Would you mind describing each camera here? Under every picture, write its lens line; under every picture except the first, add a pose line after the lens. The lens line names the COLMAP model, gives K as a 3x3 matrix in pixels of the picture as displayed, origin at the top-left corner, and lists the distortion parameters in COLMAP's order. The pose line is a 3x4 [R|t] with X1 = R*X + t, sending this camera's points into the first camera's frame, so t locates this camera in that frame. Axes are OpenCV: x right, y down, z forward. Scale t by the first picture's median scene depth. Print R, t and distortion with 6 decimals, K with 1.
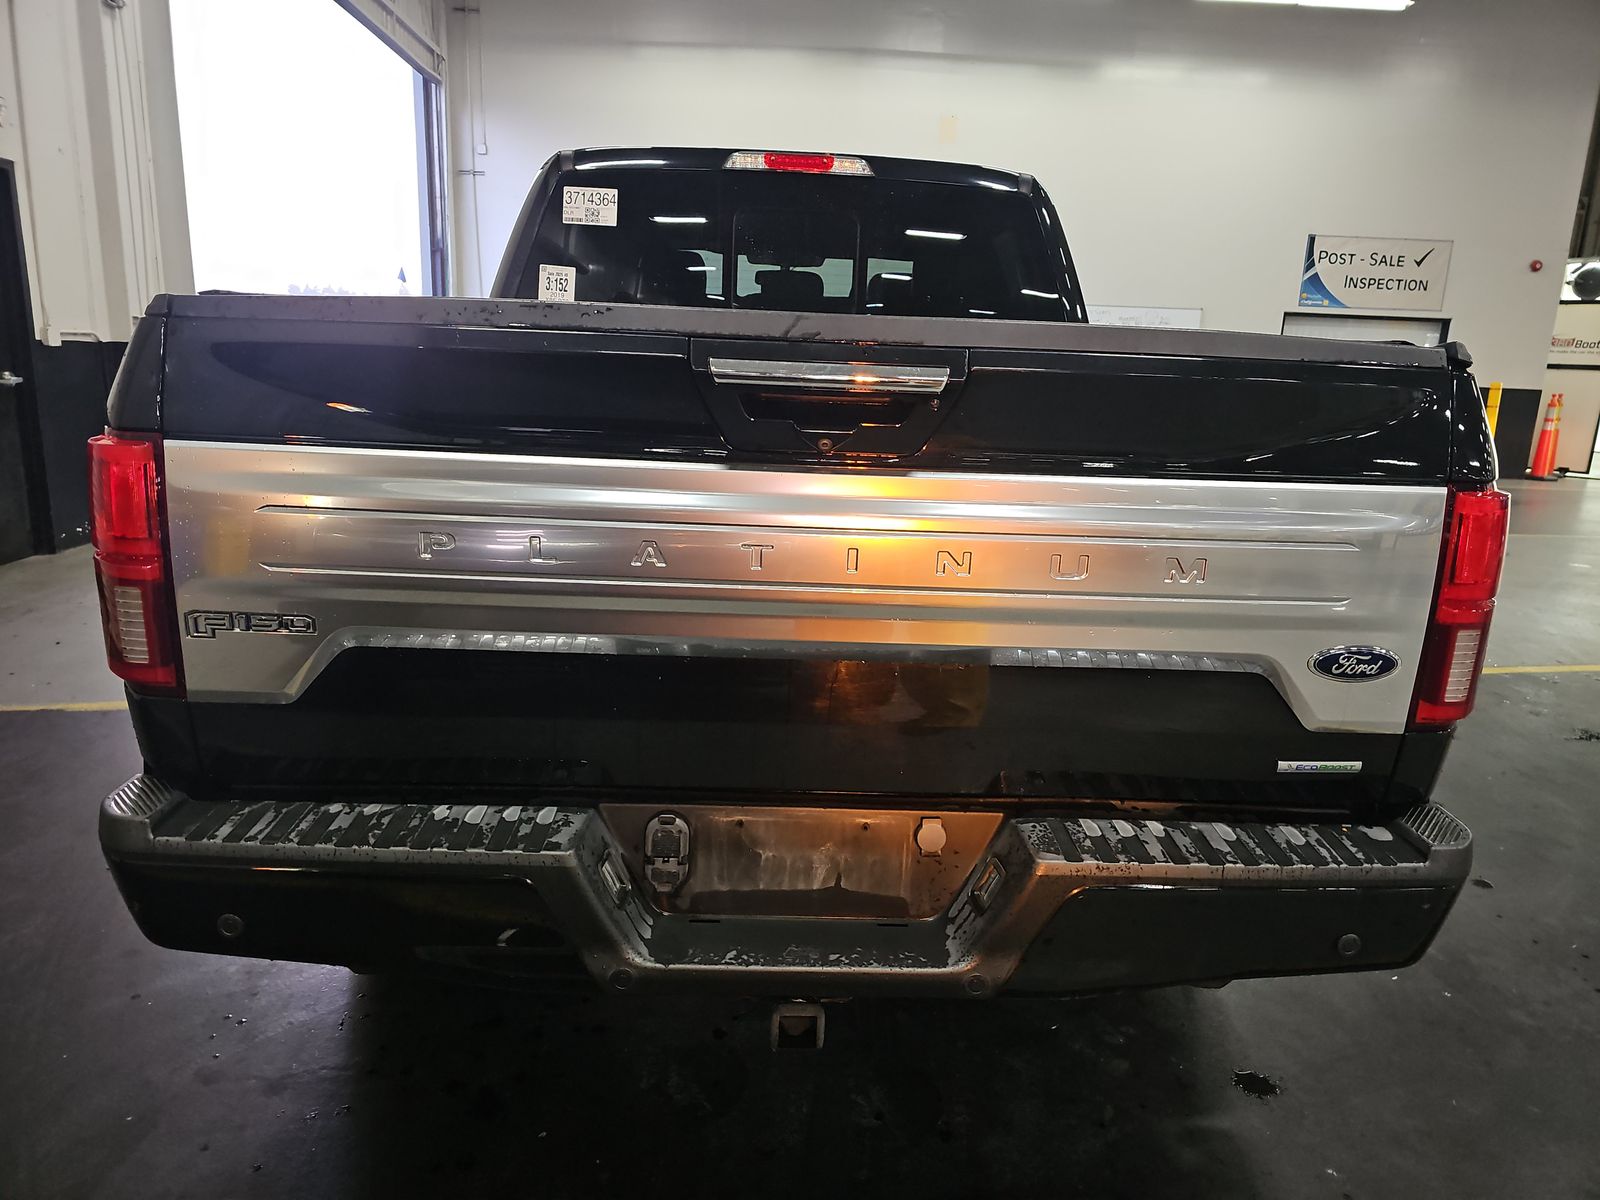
lens RADIAL K [[1072.3, 0, 799.2], [0, 1072.3, 600.4], [0, 0, 1]] dist [0.038389, -0.028953]
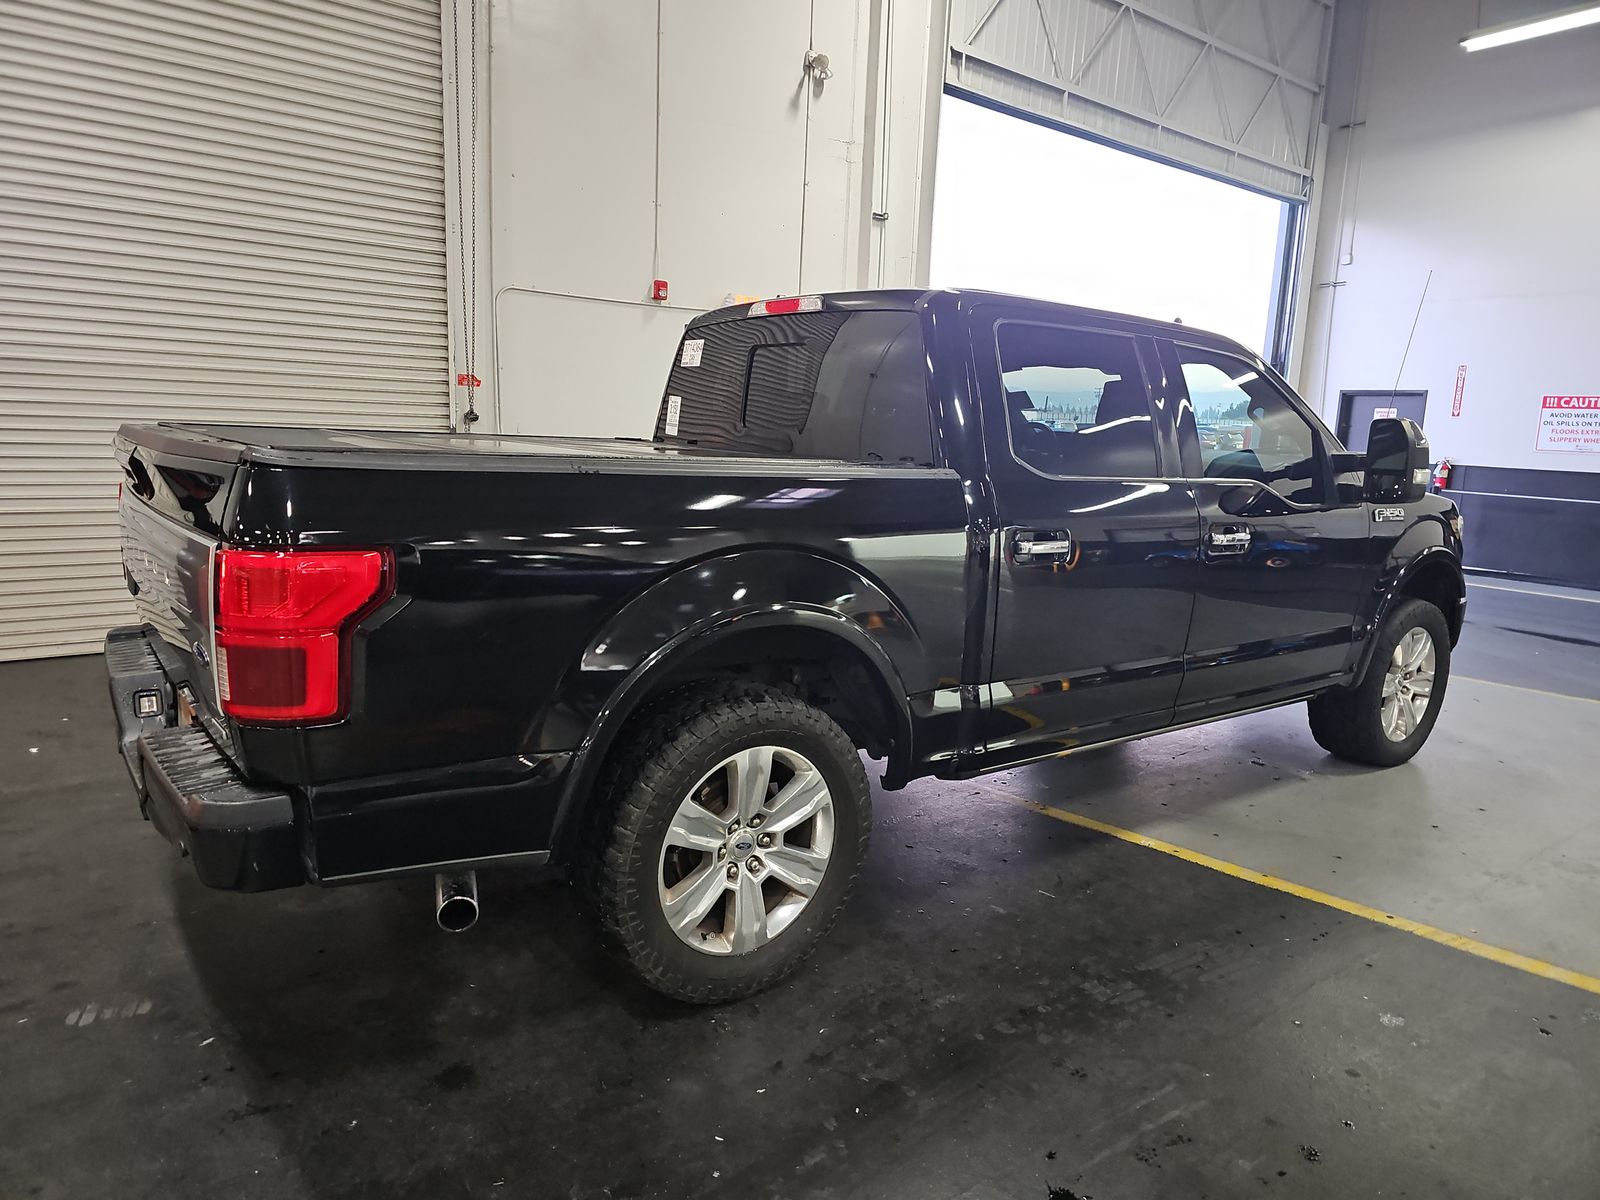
lens RADIAL K [[1072.3, 0, 799.7], [0, 1072.3, 593.8], [0, 0, 1]] dist [0.038389, -0.028953]
pose [[0.549445, 0.119308, -0.826968, 1.044164], [-0.205685, 0.978608, 0.004527, -0.098127], [0.809817, 0.167608, 0.562231, 0.386989]]
